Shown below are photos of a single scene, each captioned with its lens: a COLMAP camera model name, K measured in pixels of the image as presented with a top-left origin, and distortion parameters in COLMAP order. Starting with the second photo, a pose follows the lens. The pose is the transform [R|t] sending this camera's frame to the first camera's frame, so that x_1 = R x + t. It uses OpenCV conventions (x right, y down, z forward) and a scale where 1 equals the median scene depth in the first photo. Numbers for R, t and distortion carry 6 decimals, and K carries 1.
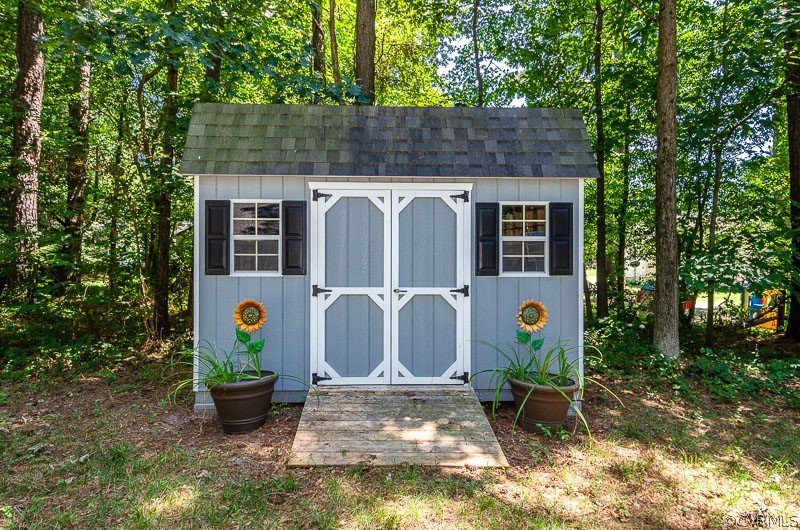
lens RADIAL K [[482.8, 0, 399.4], [0, 482.8, 266.2], [0, 0, 1]] dist [0.000792, 0.000028]
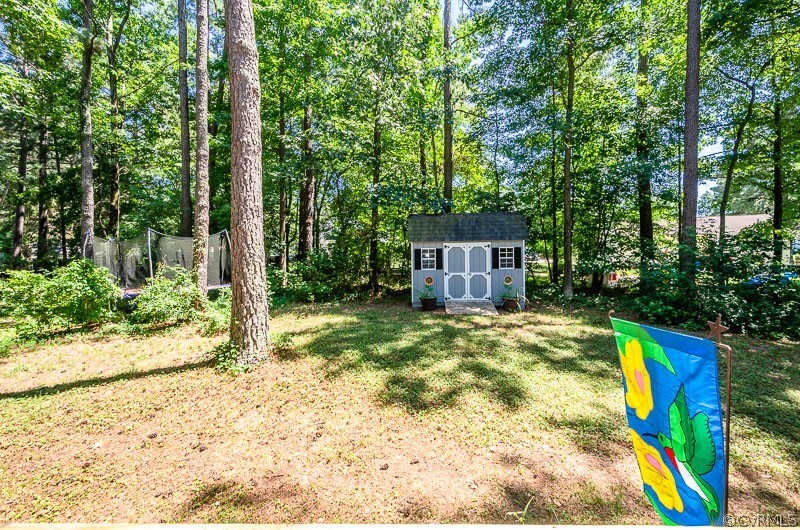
lens RADIAL K [[353.7, 0, 402.5], [0, 353.7, 264.1], [0, 0, 1]] dist [-0.000845, -0.000006]
pose [[0.990040, -0.016057, -0.139869, -0.123078], [0.016562, 0.999860, 0.002450, -0.032334], [0.139810, -0.004742, 0.990167, -1.595642]]
